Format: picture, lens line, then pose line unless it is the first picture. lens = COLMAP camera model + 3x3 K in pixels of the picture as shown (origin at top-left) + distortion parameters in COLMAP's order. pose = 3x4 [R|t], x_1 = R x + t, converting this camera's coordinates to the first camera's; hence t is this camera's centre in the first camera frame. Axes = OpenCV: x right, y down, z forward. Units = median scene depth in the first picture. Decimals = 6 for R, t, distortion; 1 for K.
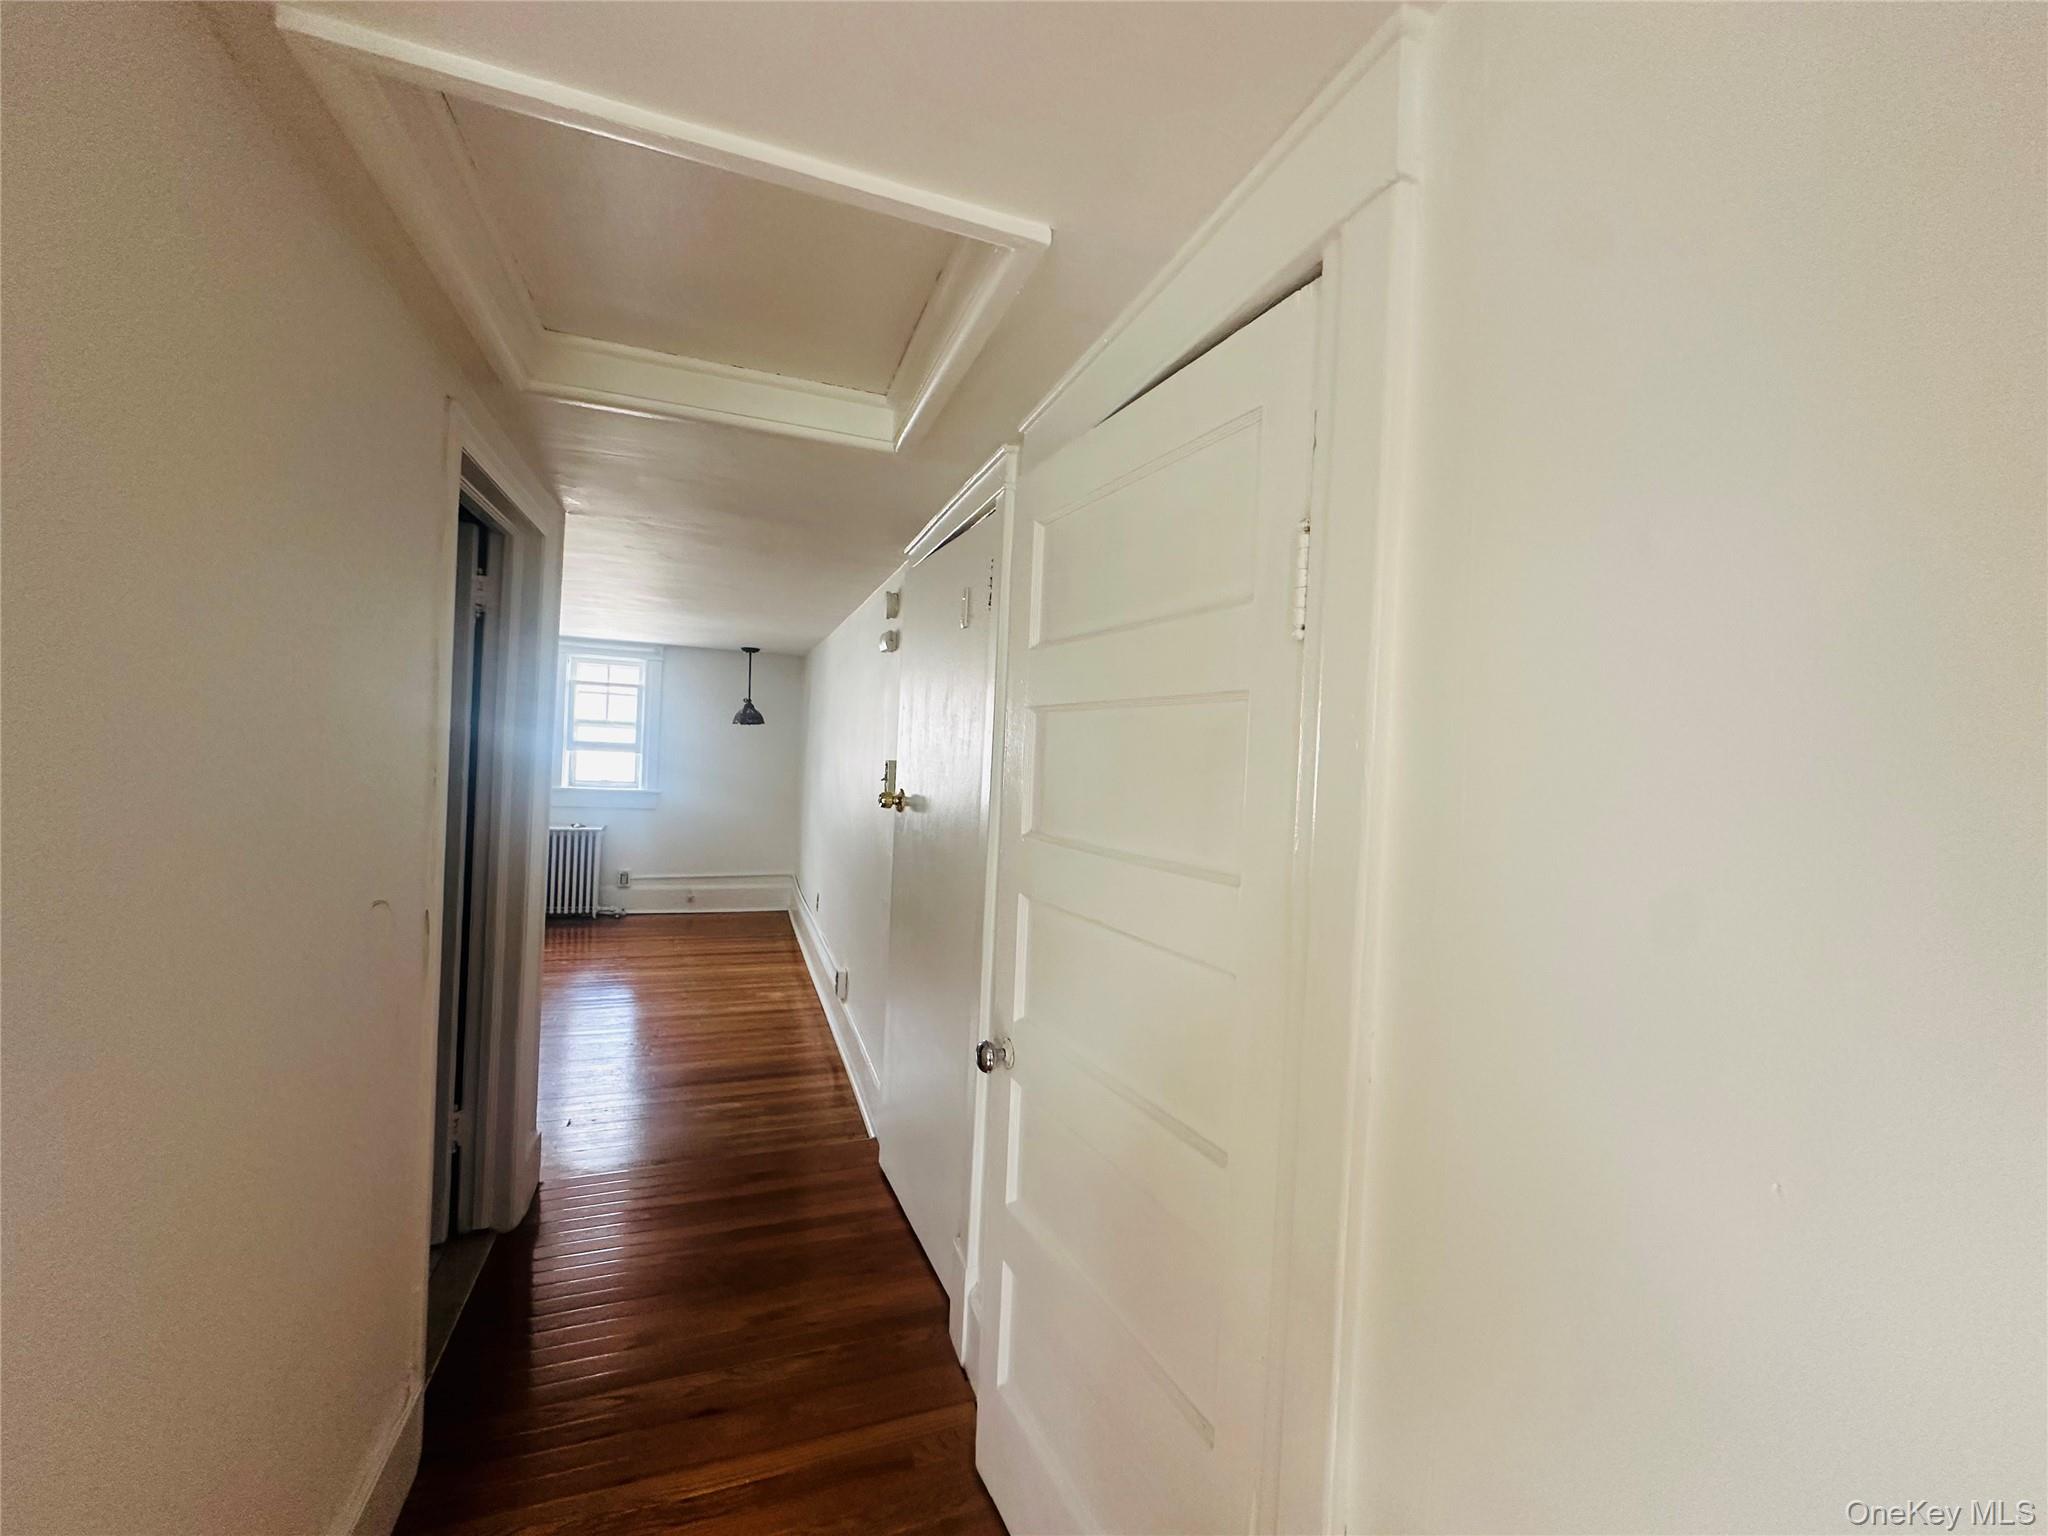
lens RADIAL K [[810.3, 0, 1024.0], [0, 810.3, 768.0], [0, 0, 1]] dist [-0.010736, -0.000050]
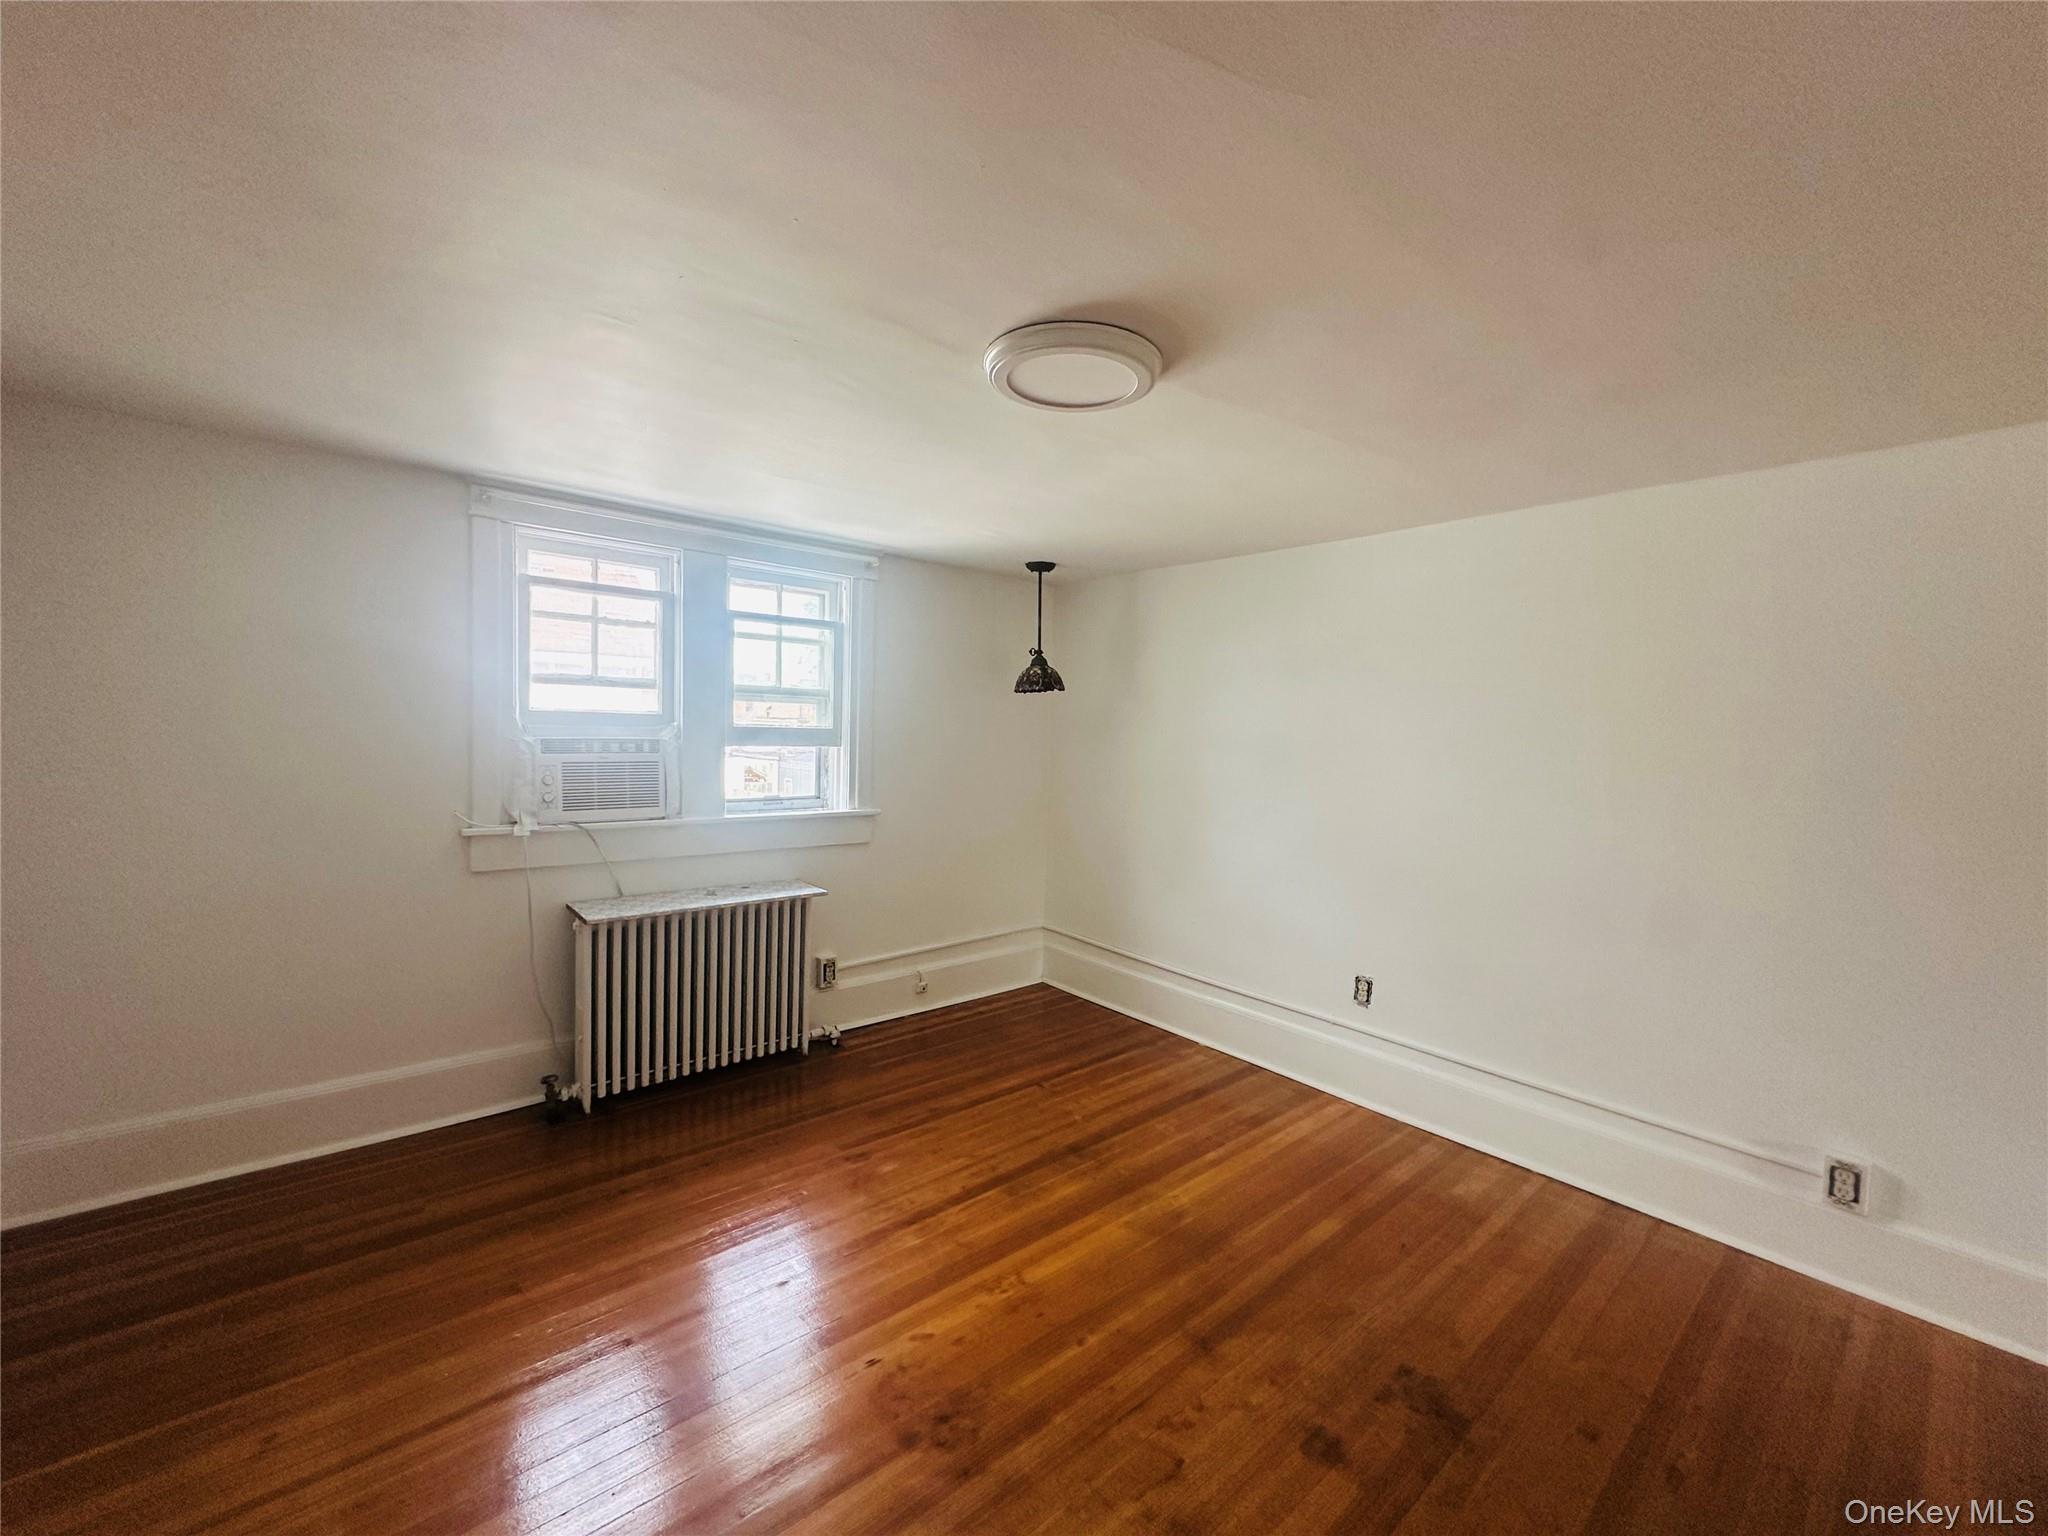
lens RADIAL K [[810.3, 0, 1024.0], [0, 810.3, 768.0], [0, 0, 1]] dist [-0.010736, -0.000050]
pose [[0.940055, -0.042484, 0.338366, -0.554614], [0.028340, 0.998510, 0.046634, -0.026012], [-0.339843, -0.034249, 0.939858, 0.435779]]
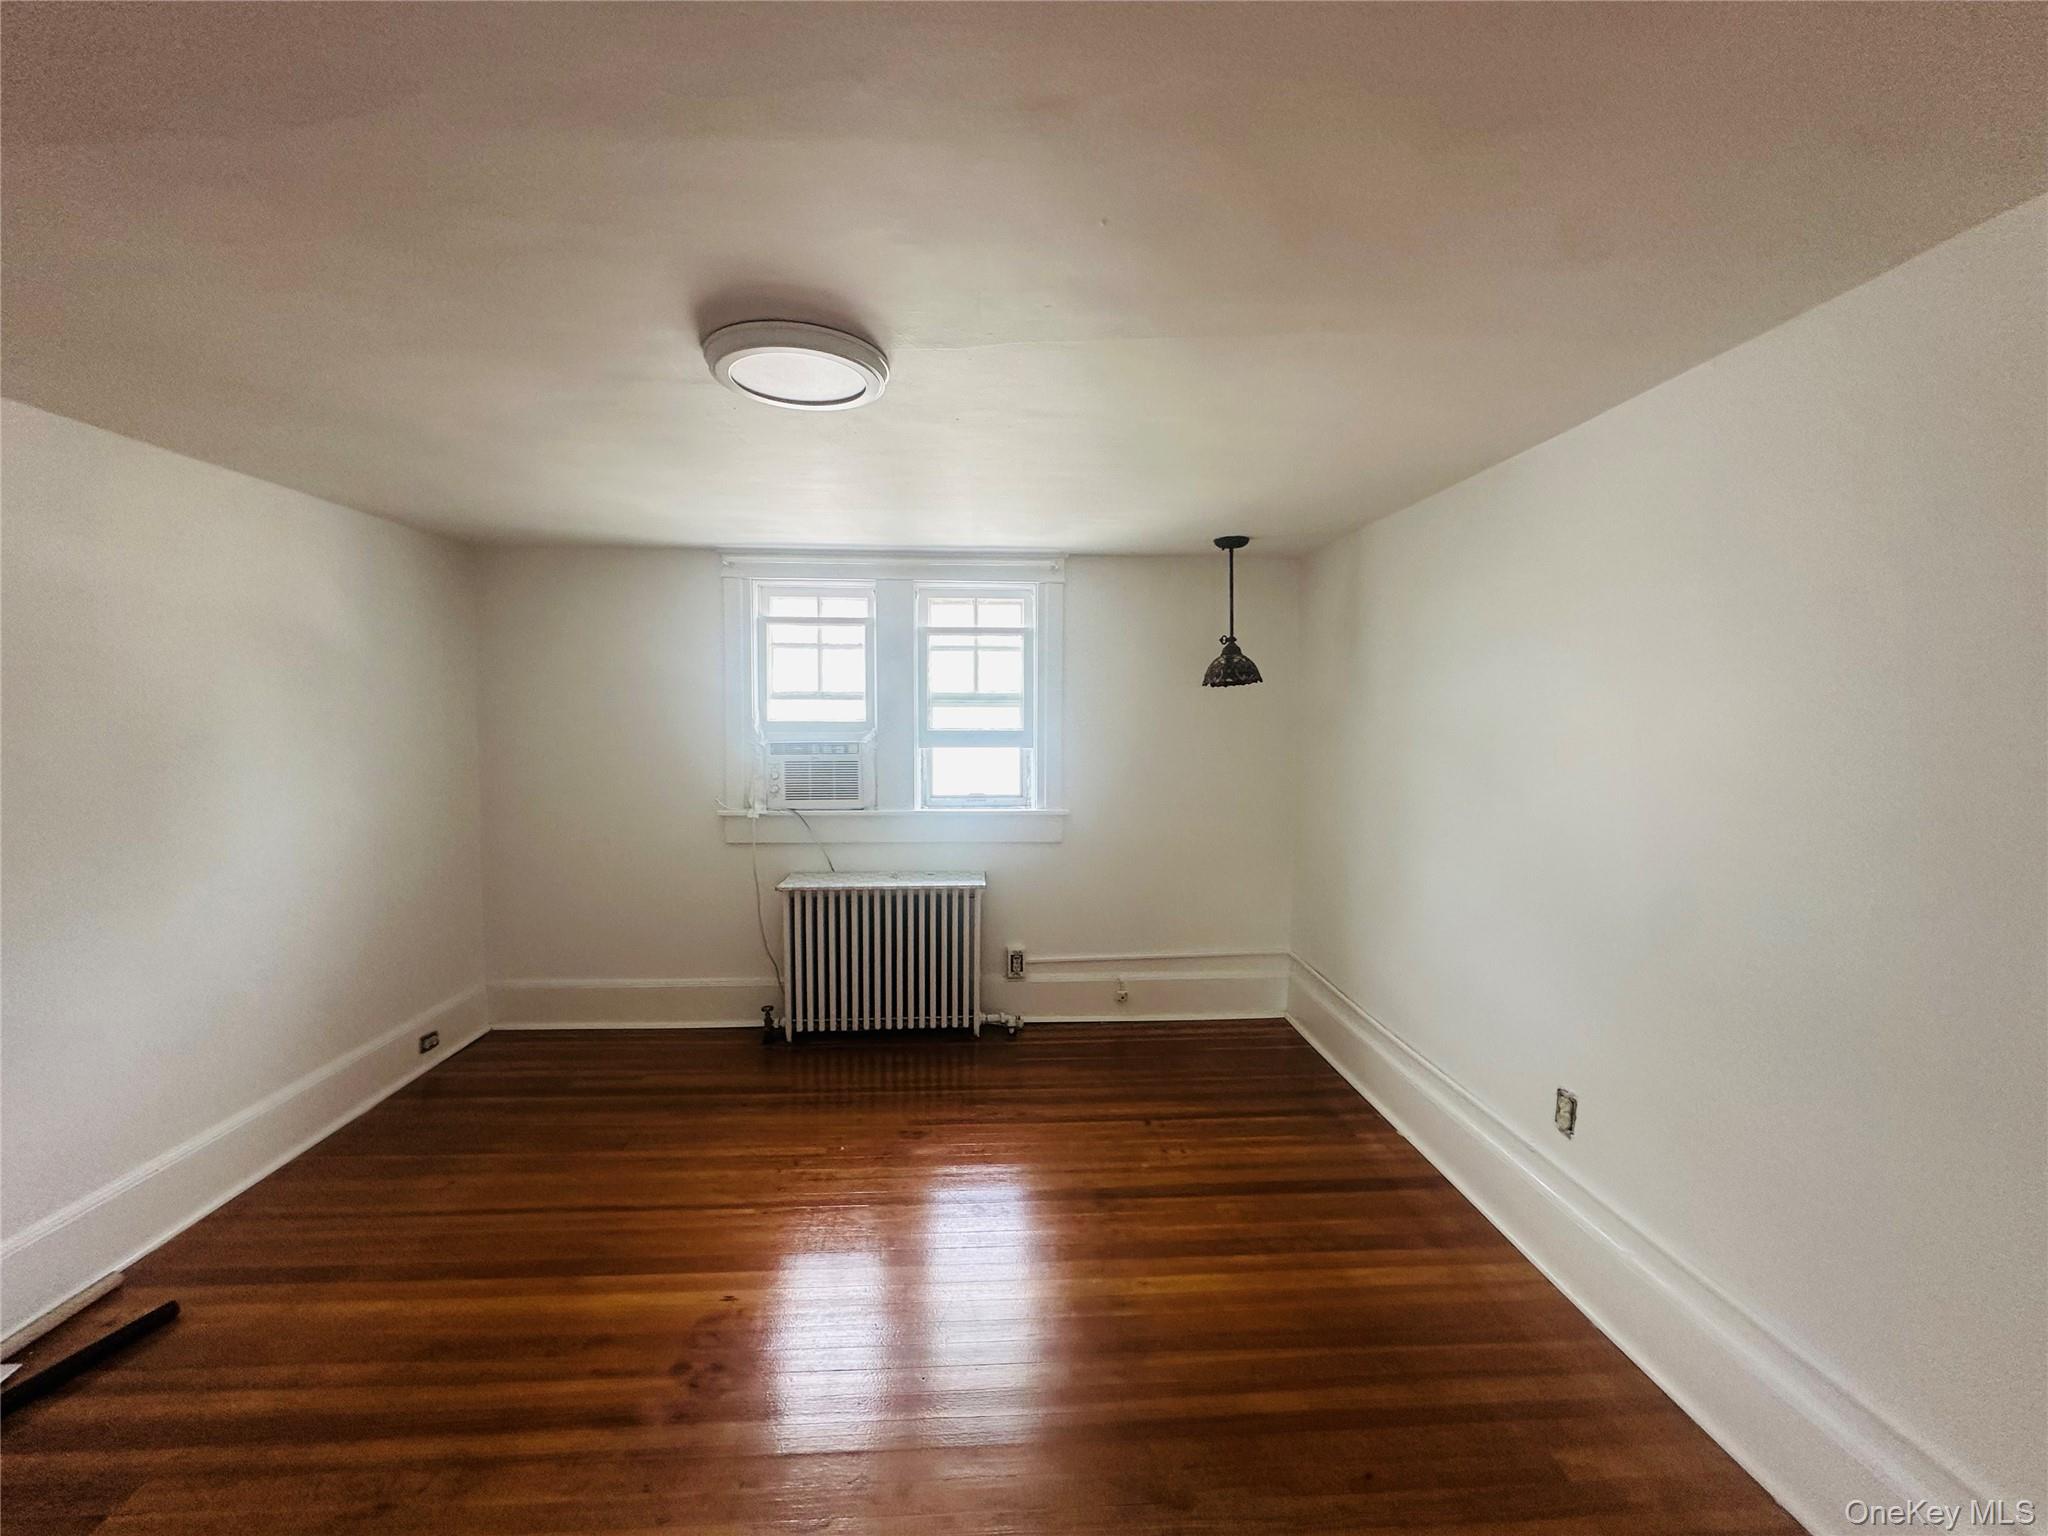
lens RADIAL K [[810.3, 0, 1024.0], [0, 810.3, 768.0], [0, 0, 1]] dist [-0.010736, -0.000050]
pose [[0.953486, -0.030968, -0.299841, -0.311684], [0.040084, 0.998901, 0.024299, -0.017994], [0.298759, -0.035188, 0.953680, 0.451064]]
